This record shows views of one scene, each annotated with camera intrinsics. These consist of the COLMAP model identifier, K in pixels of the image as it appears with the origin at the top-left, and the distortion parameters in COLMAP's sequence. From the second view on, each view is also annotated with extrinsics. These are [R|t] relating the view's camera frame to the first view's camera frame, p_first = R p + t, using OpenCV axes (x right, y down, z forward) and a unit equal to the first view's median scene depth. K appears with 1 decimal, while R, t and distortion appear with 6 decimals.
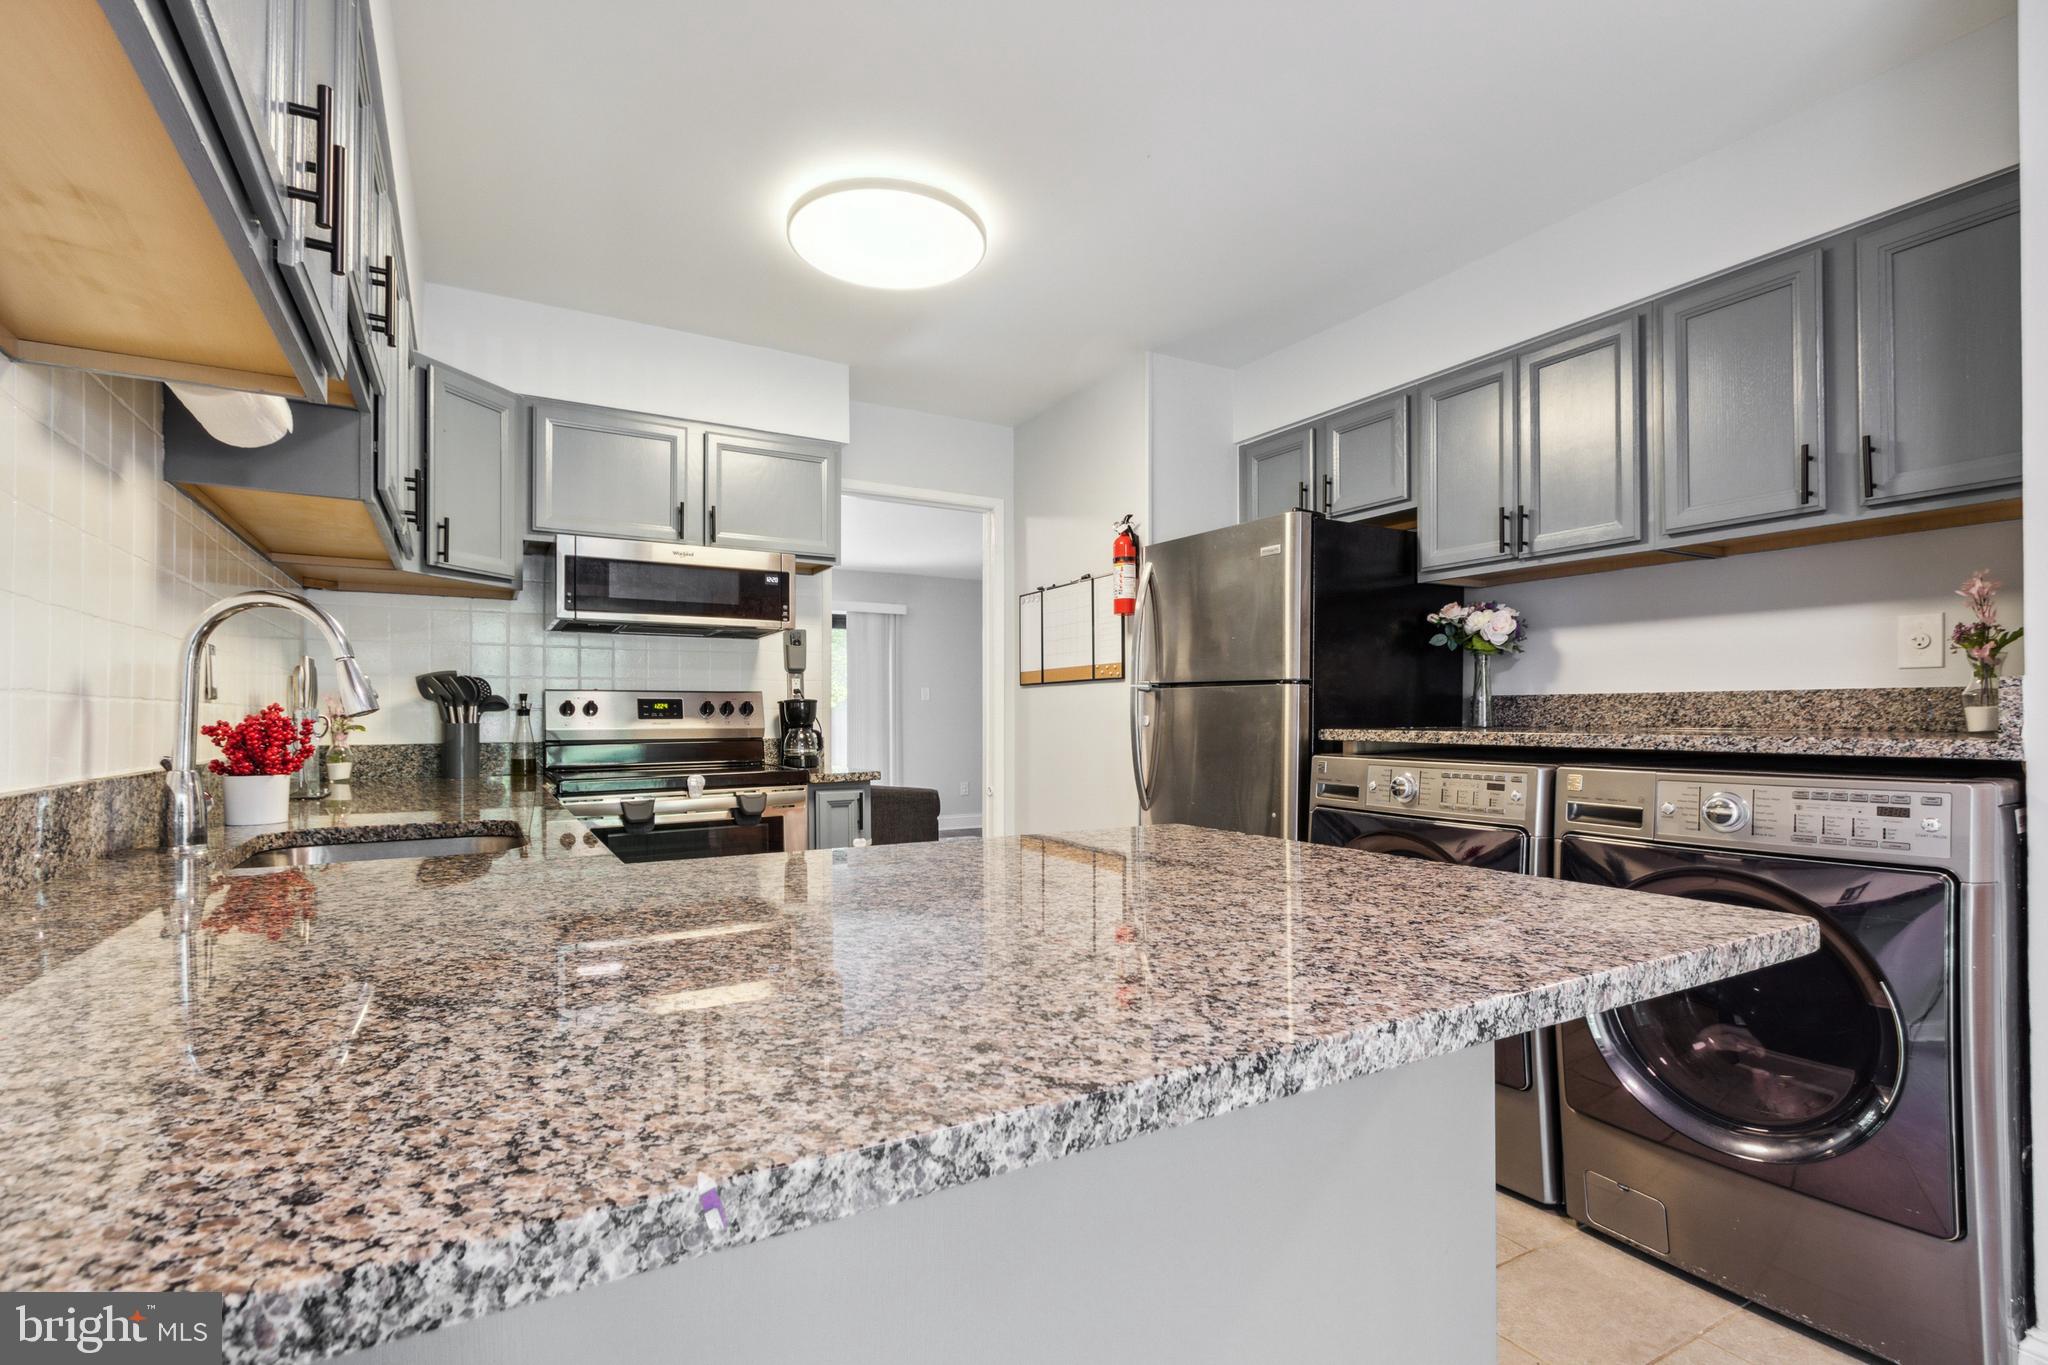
lens RADIAL K [[953.1, 0, 1019.8], [0, 953.1, 699.7], [0, 0, 1]] dist [-0.001353, 0.000292]
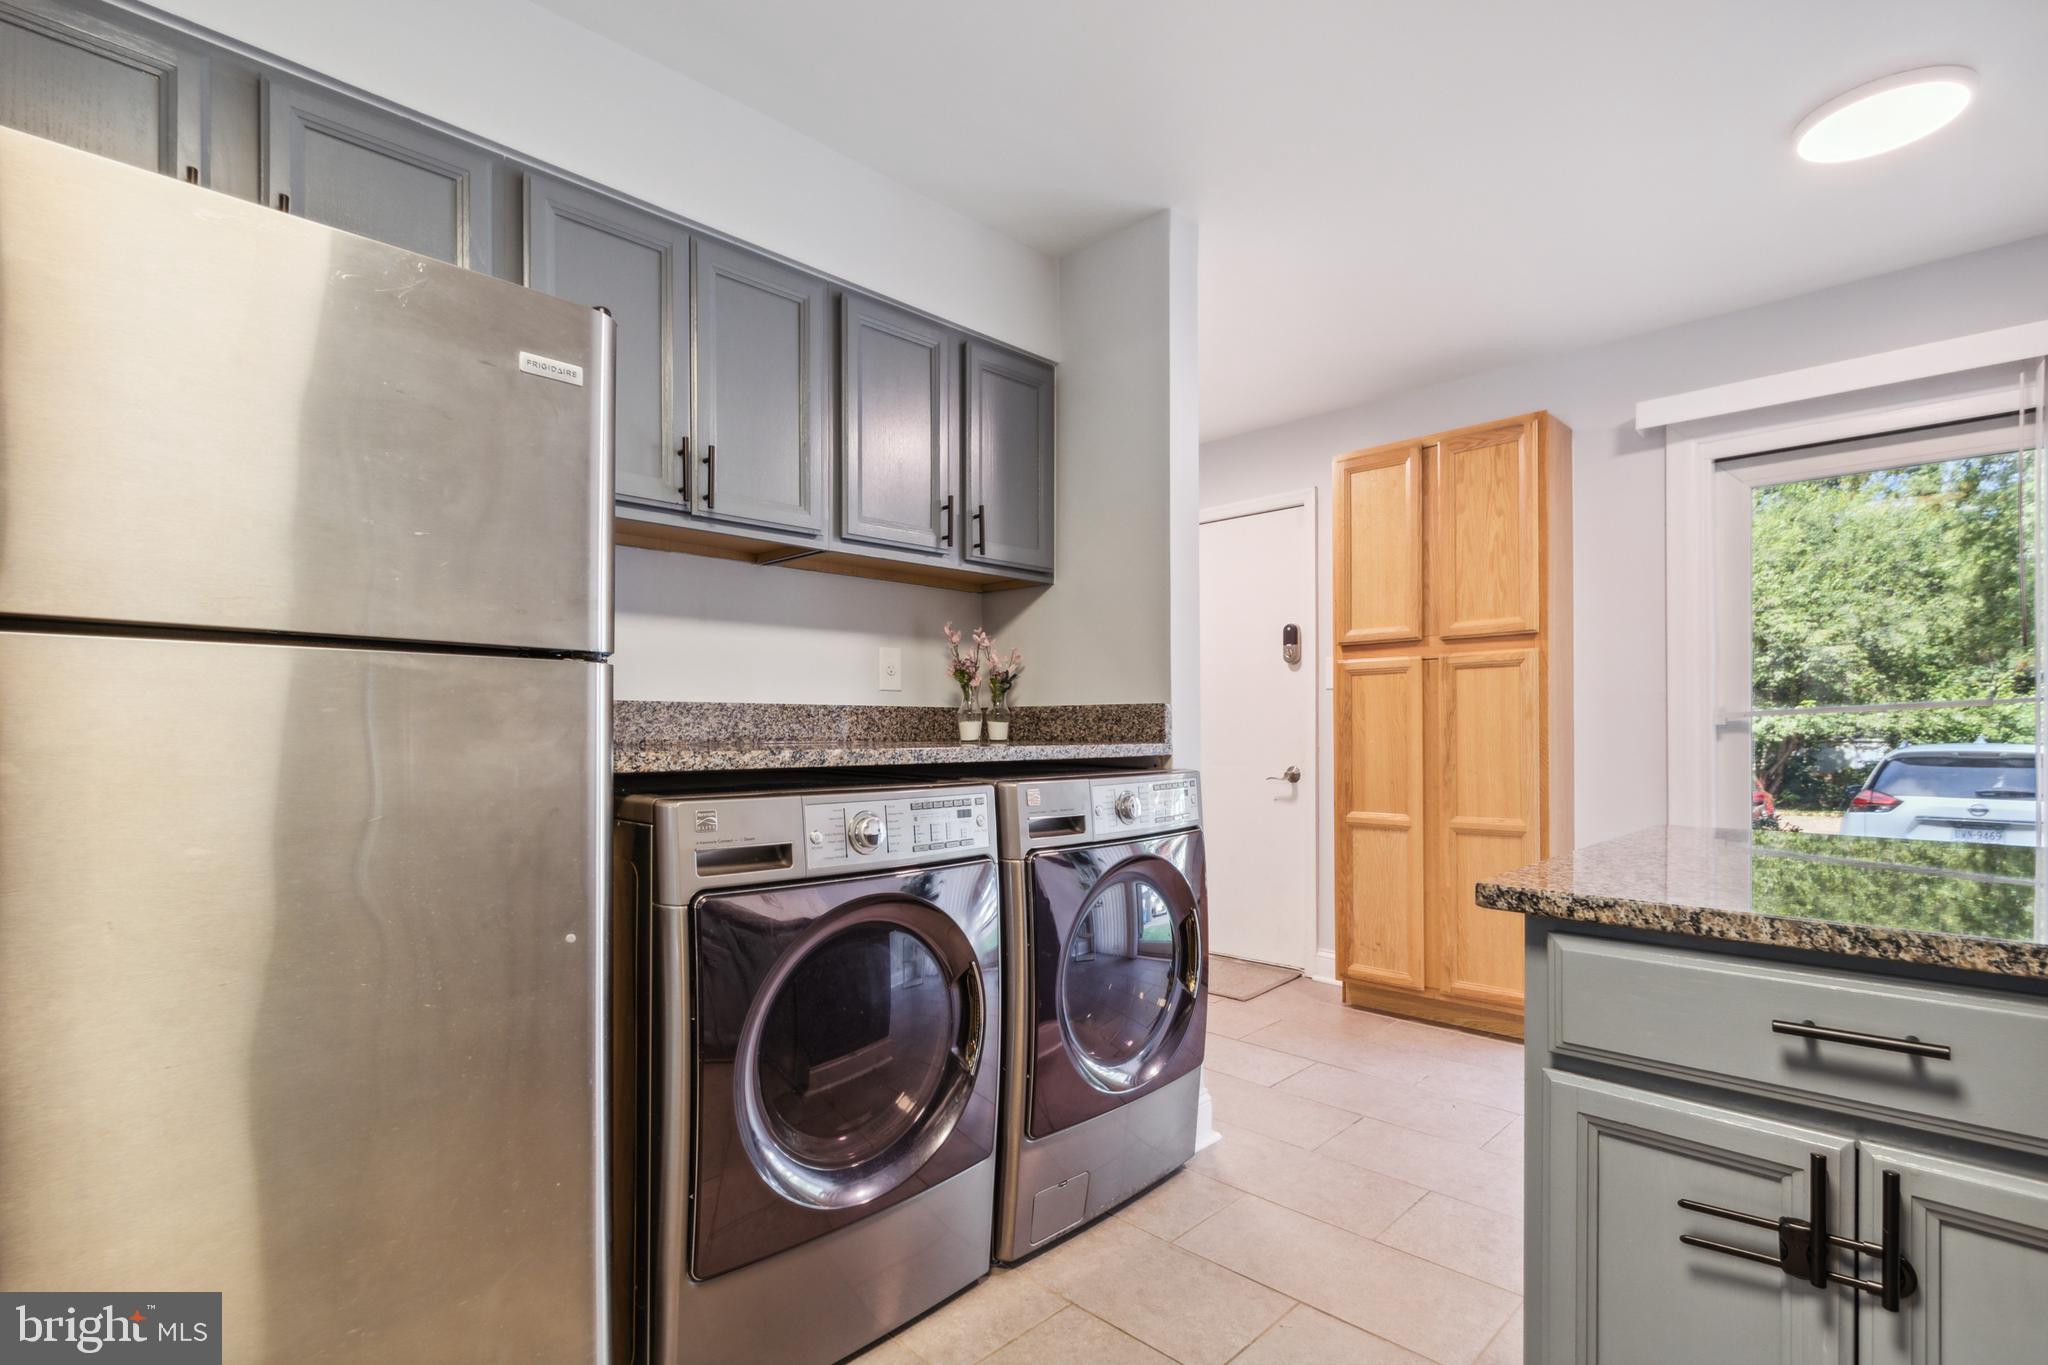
lens RADIAL K [[965.1, 0, 1016.2], [0, 965.1, 729.7], [0, 0, 1]] dist [0.000477, -0.000183]
pose [[-0.264889, 0.001296, 0.964278, -0.300701], [-0.014099, 0.999887, -0.005217, 0.020882], [-0.964176, -0.014977, -0.264841, 1.104208]]
